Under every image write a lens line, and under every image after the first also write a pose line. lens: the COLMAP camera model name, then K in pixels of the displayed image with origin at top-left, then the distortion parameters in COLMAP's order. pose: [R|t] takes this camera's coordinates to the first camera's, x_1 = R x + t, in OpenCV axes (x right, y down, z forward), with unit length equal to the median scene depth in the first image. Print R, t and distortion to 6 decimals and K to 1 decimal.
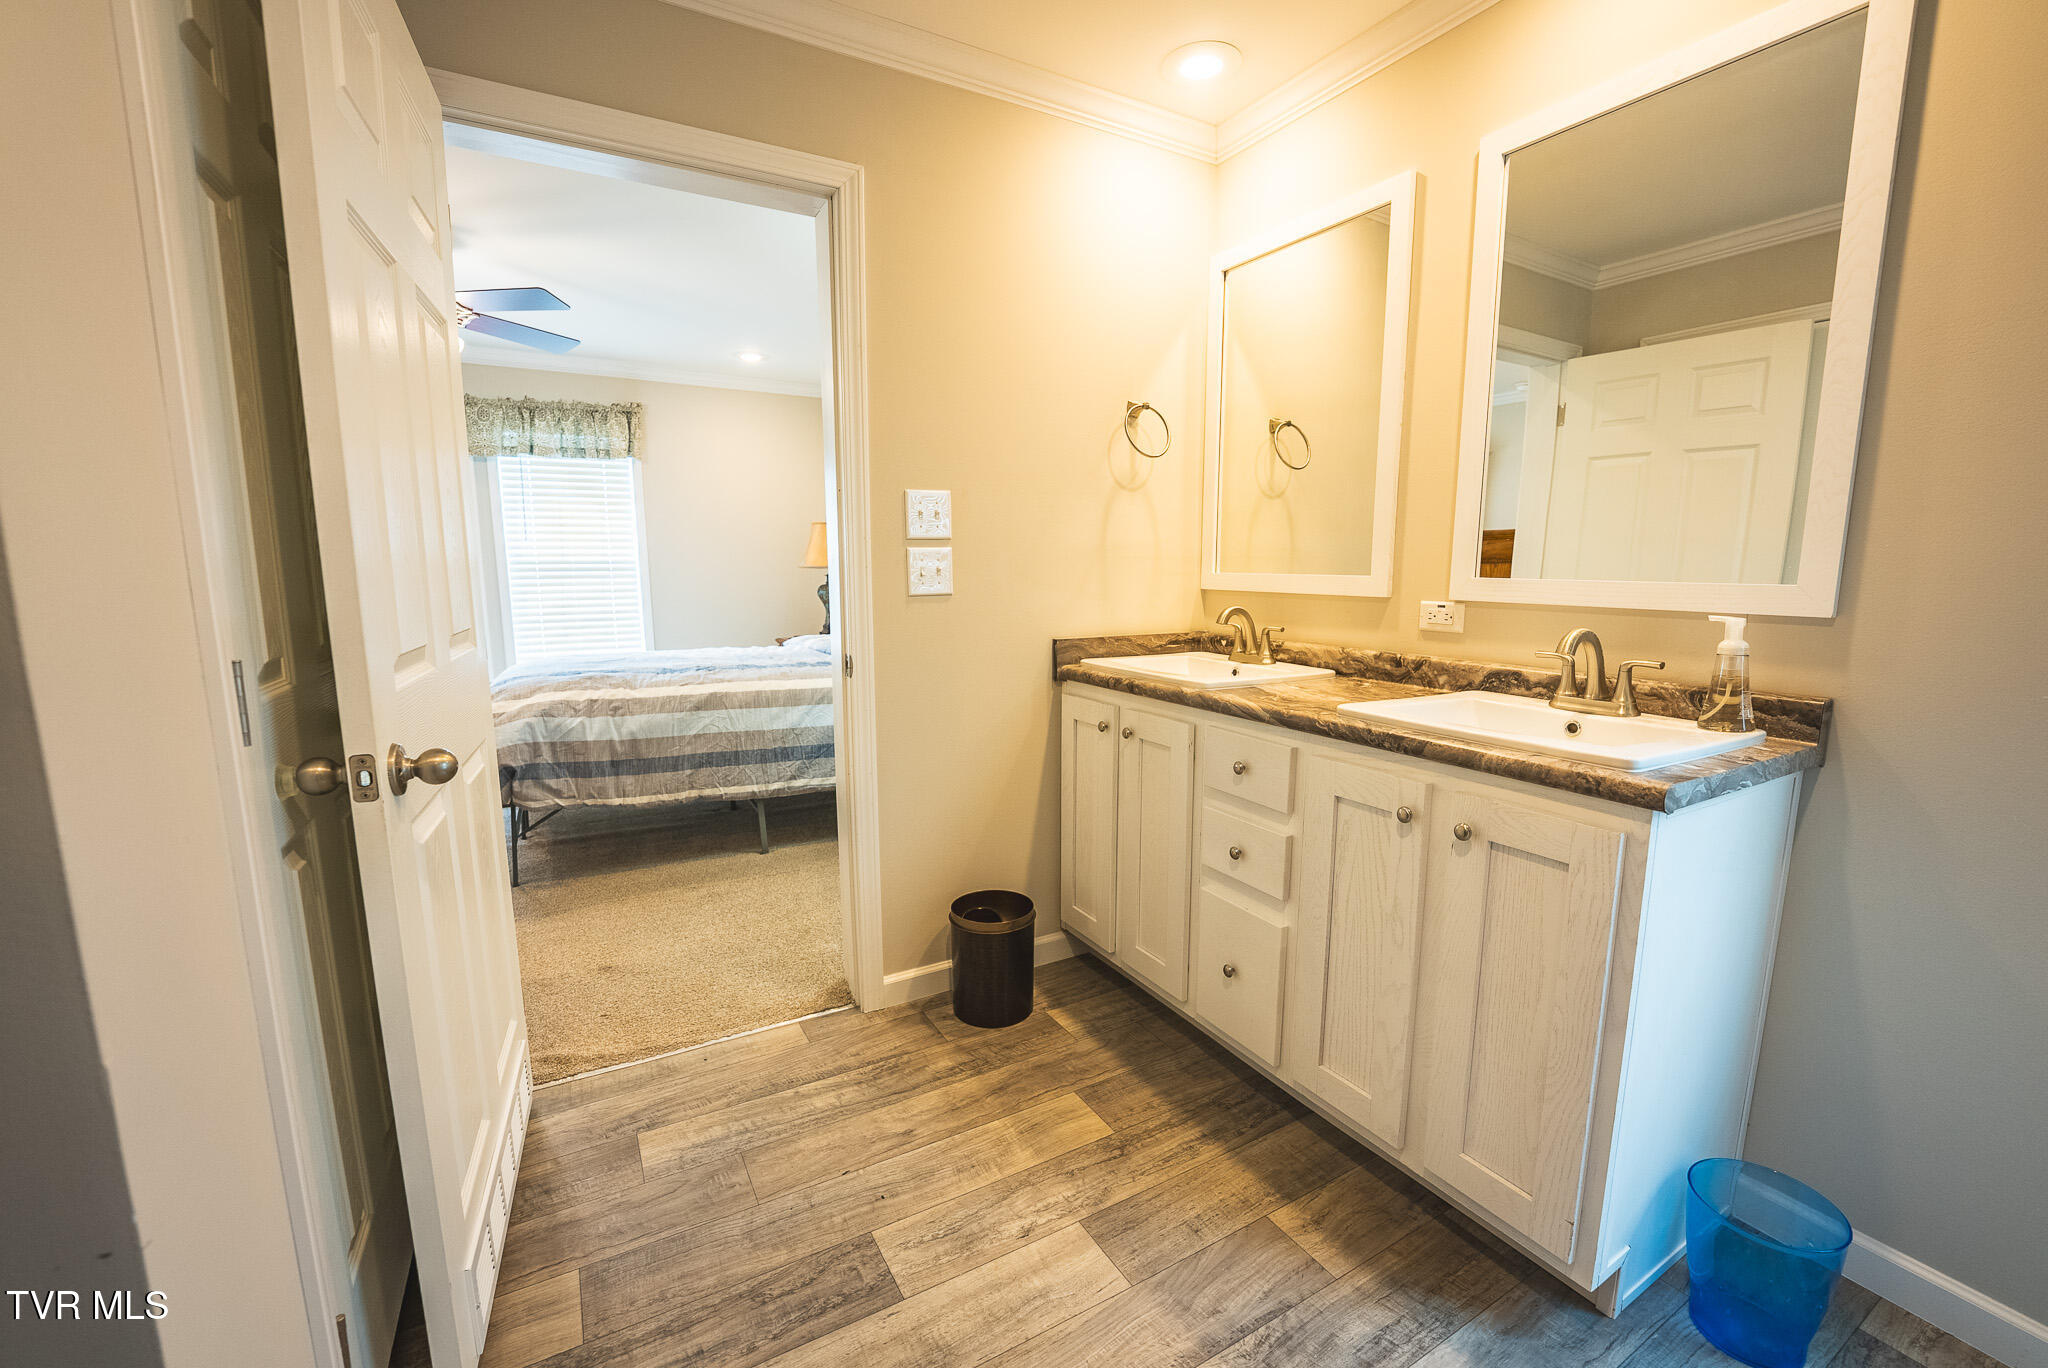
lens RADIAL K [[825.2, 0, 1026.3], [0, 825.2, 682.5], [0, 0, 1]] dist [-0.025417, 0.000270]
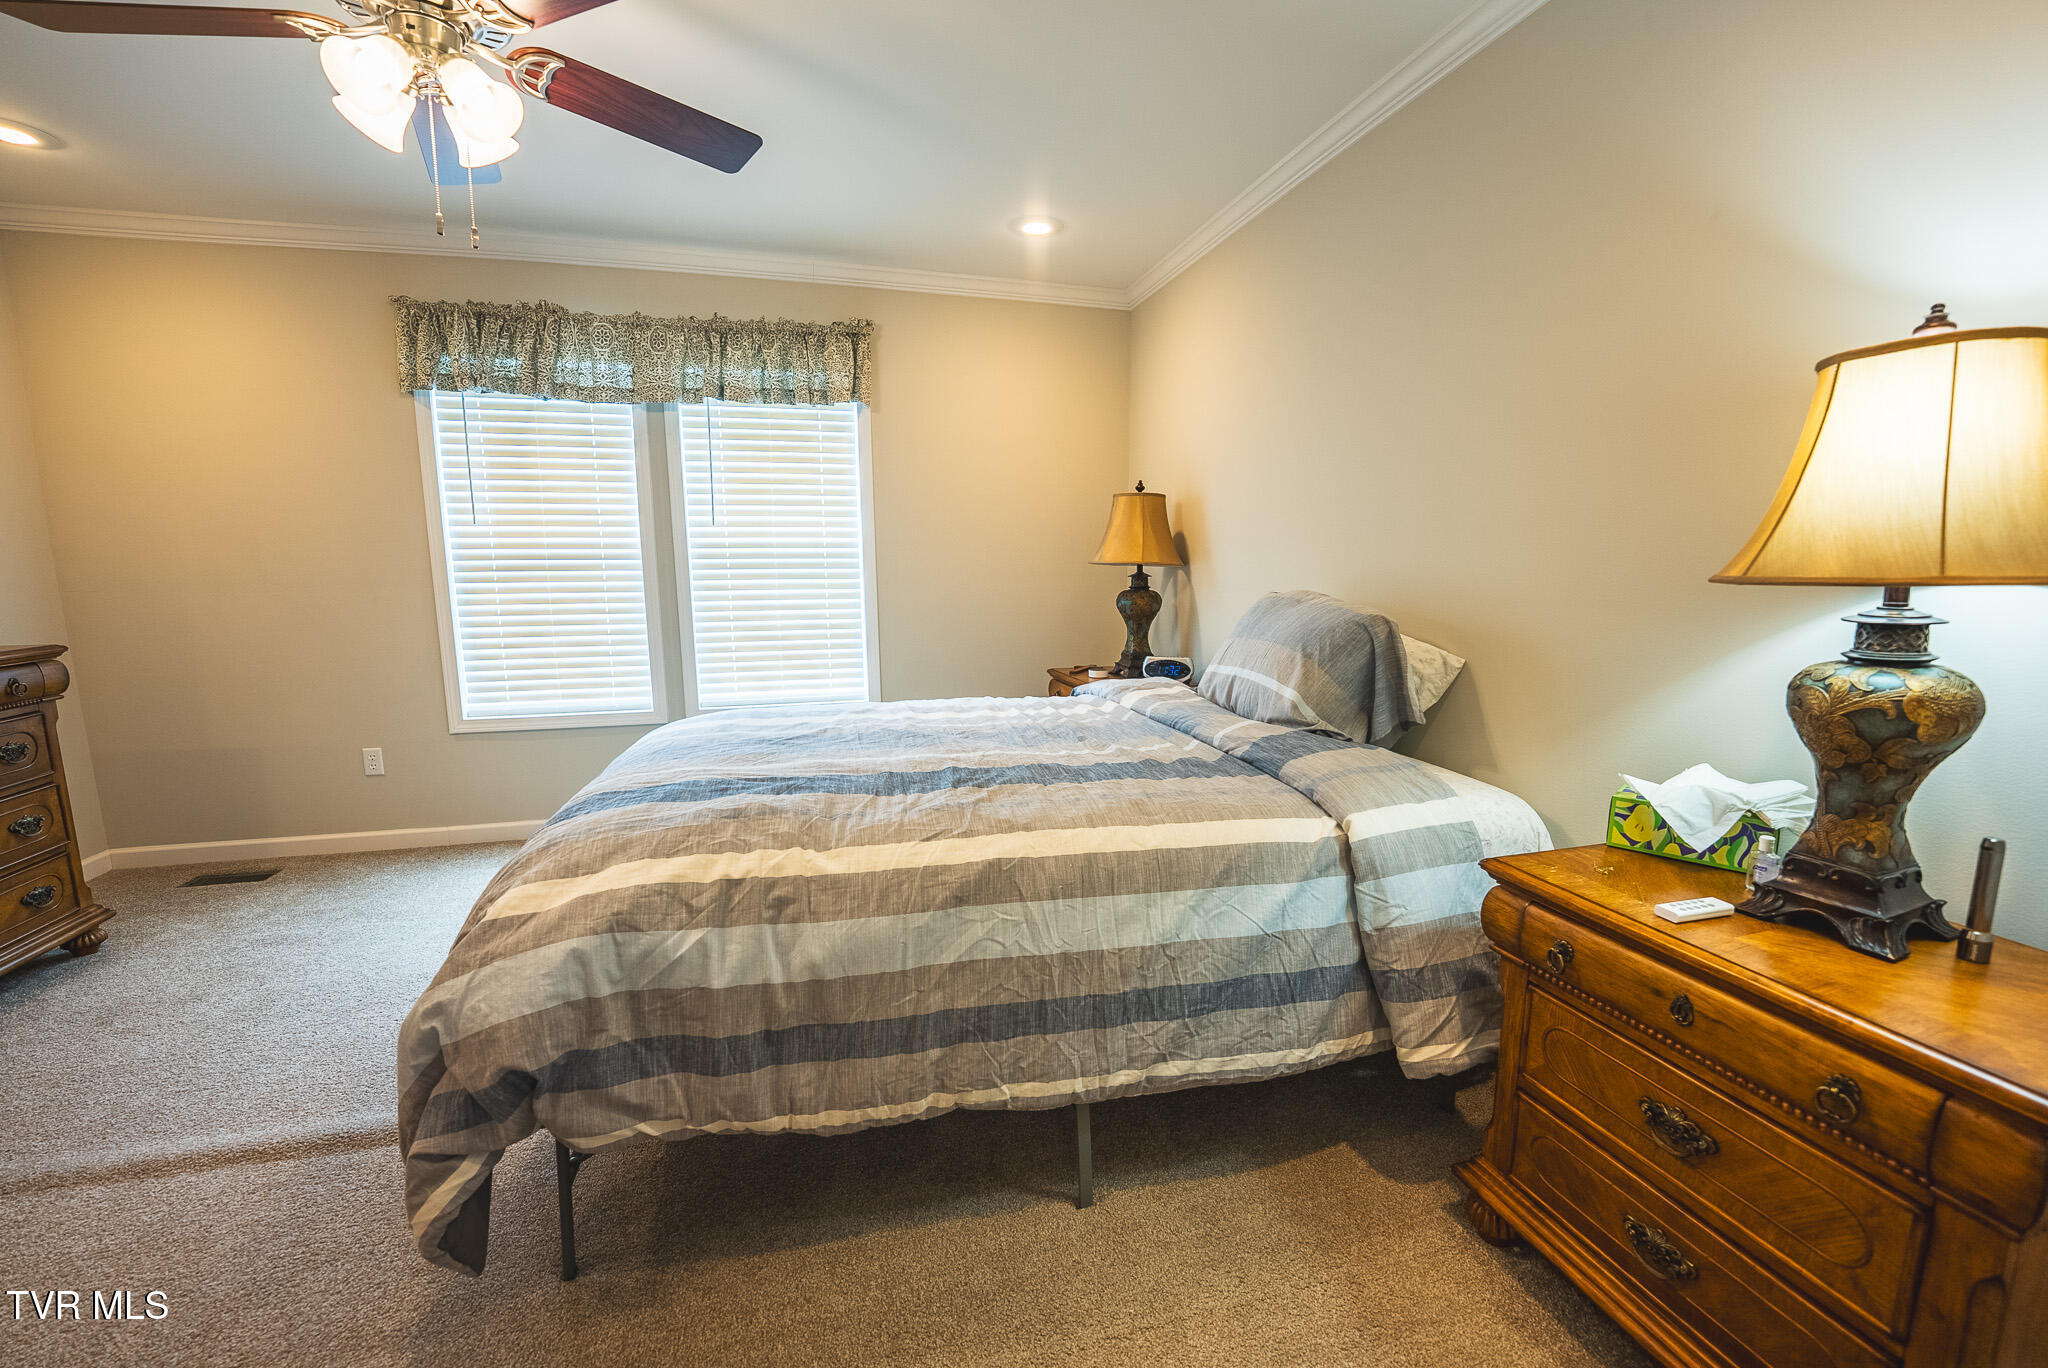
lens RADIAL K [[837.8, 0, 1031.3], [0, 837.8, 688.8], [0, 0, 1]] dist [-0.025701, 0.000288]
pose [[0.967782, 0.039232, -0.248715, -0.256502], [-0.035724, 0.999189, 0.018604, -0.087400], [0.249243, -0.009119, 0.968398, 0.580533]]
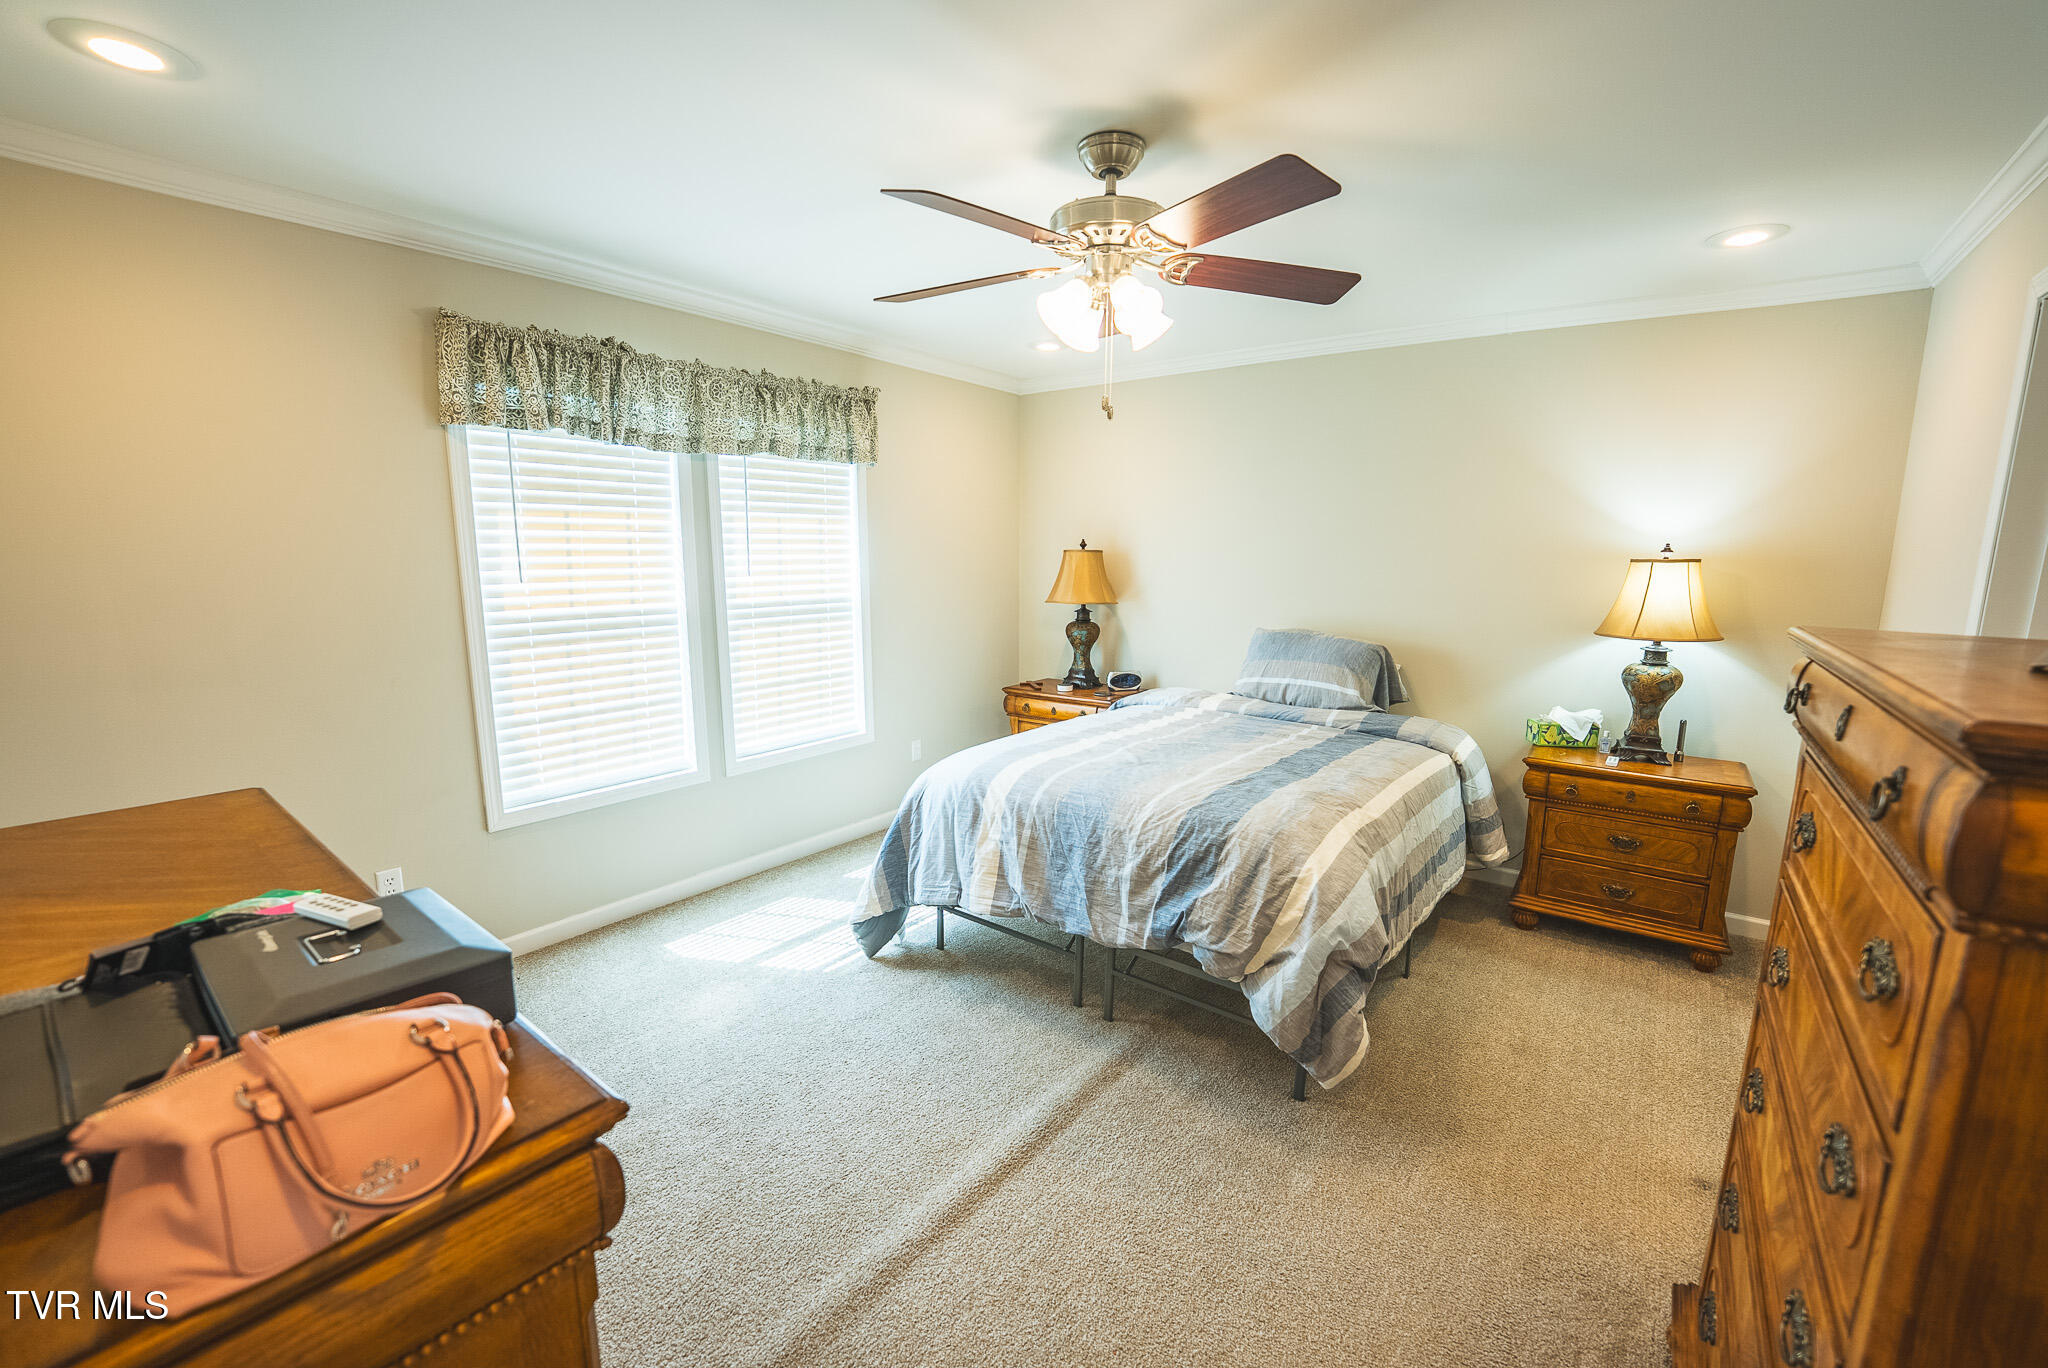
lens RADIAL K [[825.2, 0, 1026.3], [0, 825.2, 682.5], [0, 0, 1]] dist [-0.025417, 0.000270]
pose [[0.919961, -0.054225, 0.388242, -1.044436], [0.044656, 0.998436, 0.033634, -0.147646], [-0.389459, -0.013605, 0.920943, 0.397718]]
